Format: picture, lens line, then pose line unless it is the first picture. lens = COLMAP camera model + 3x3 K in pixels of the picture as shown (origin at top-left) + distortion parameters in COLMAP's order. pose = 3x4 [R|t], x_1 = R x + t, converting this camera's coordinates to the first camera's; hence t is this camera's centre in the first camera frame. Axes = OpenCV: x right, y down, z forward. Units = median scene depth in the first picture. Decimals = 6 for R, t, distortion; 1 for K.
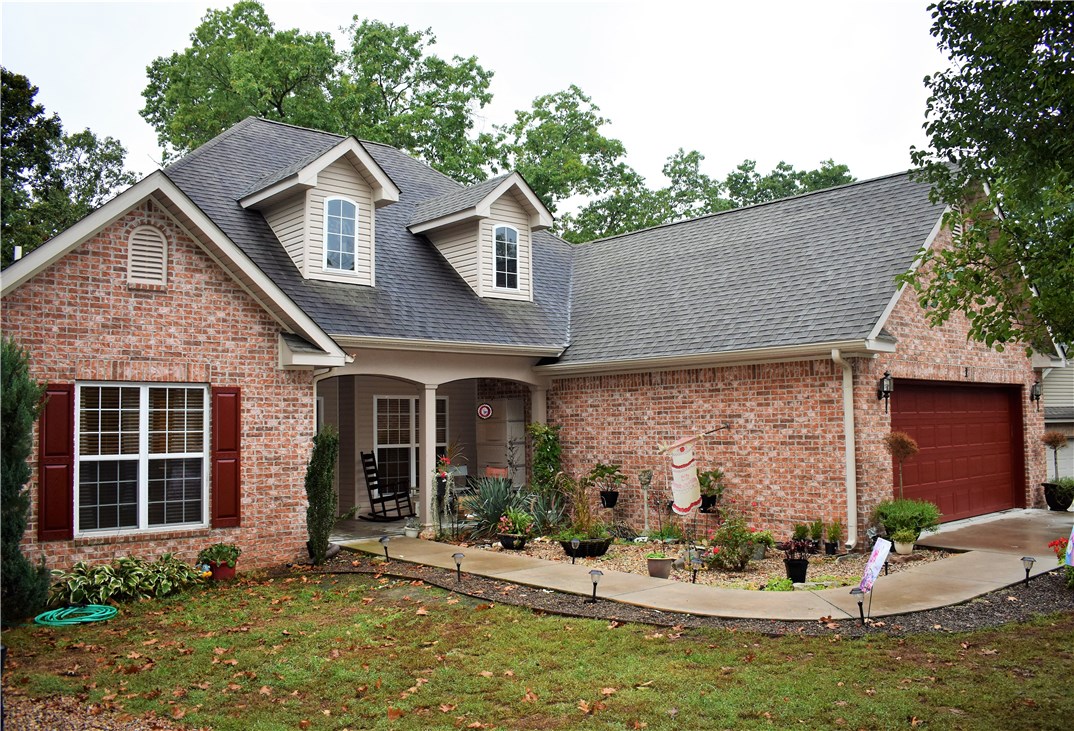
lens RADIAL K [[909.9, 0, 536.8], [0, 909.9, 367.1], [0, 0, 1]] dist [-0.087121, -0.003512]
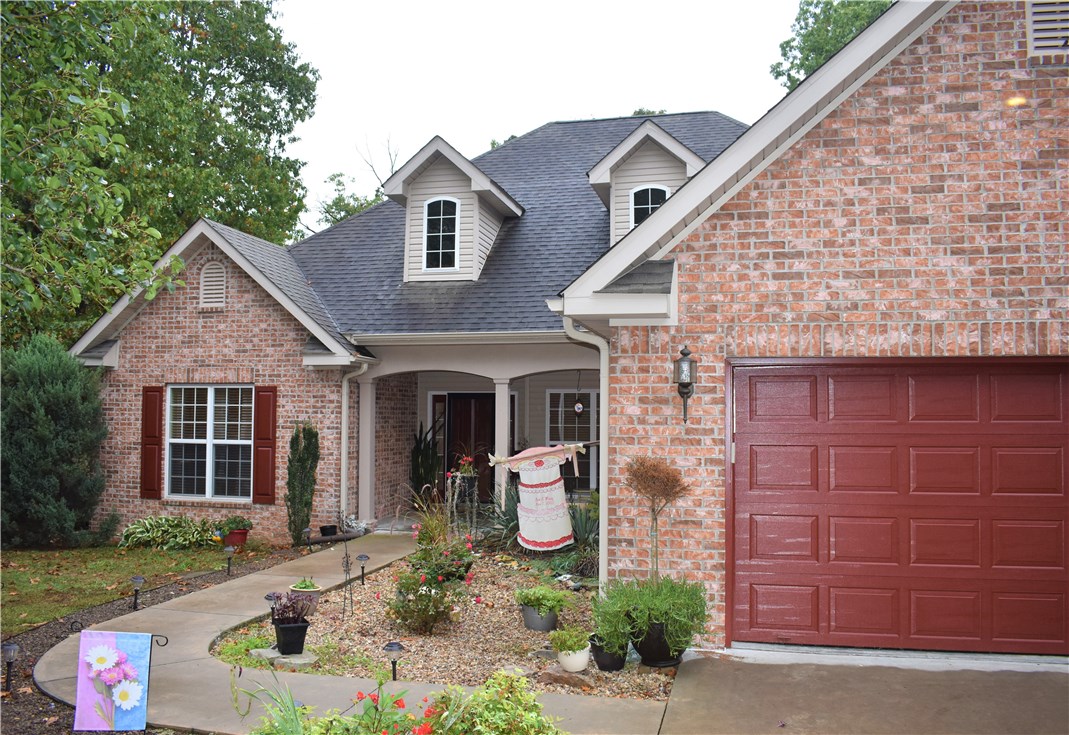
lens RADIAL K [[886.9, 0, 534.7], [0, 886.9, 365.7], [0, 0, 1]] dist [-0.103678, -0.002092]
pose [[0.577102, -0.028120, -0.816188, 0.824521], [0.038350, 0.999238, -0.007311, 0.017348], [0.815771, -0.027081, 0.577741, 0.632072]]
